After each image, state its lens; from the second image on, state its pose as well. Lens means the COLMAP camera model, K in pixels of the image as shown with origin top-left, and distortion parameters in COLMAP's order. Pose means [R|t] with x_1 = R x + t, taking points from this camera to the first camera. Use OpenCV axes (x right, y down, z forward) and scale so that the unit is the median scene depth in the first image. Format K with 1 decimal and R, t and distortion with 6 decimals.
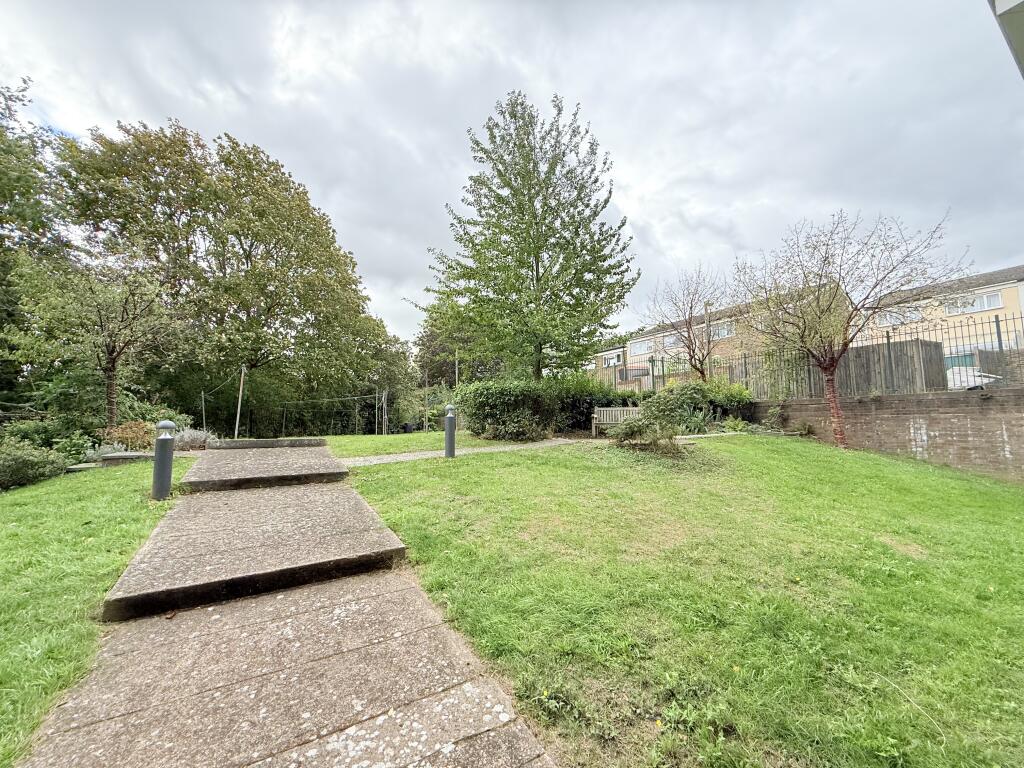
lens RADIAL K [[412.1, 0, 508.1], [0, 412.1, 391.6], [0, 0, 1]] dist [0.001525, -0.000012]
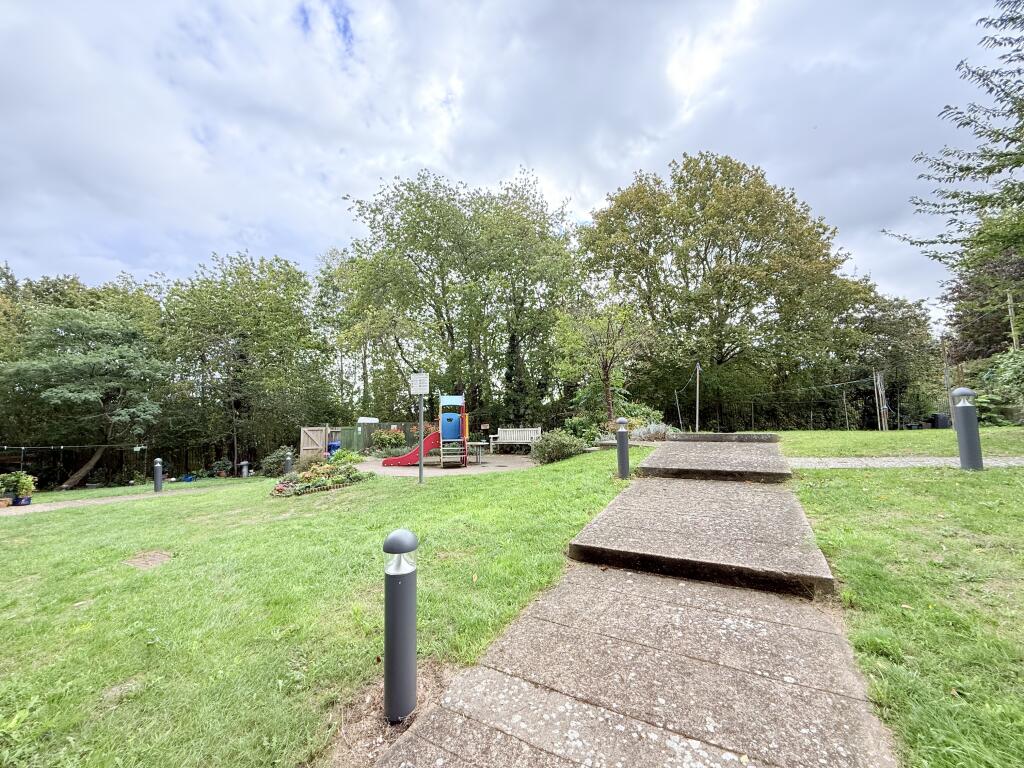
lens RADIAL K [[412.1, 0, 508.1], [0, 412.1, 391.6], [0, 0, 1]] dist [0.001525, -0.000012]
pose [[0.462986, -0.063628, -0.884079, 0.189626], [0.080141, 0.996340, -0.029737, 0.000804], [0.882735, -0.057083, 0.466391, 0.130555]]
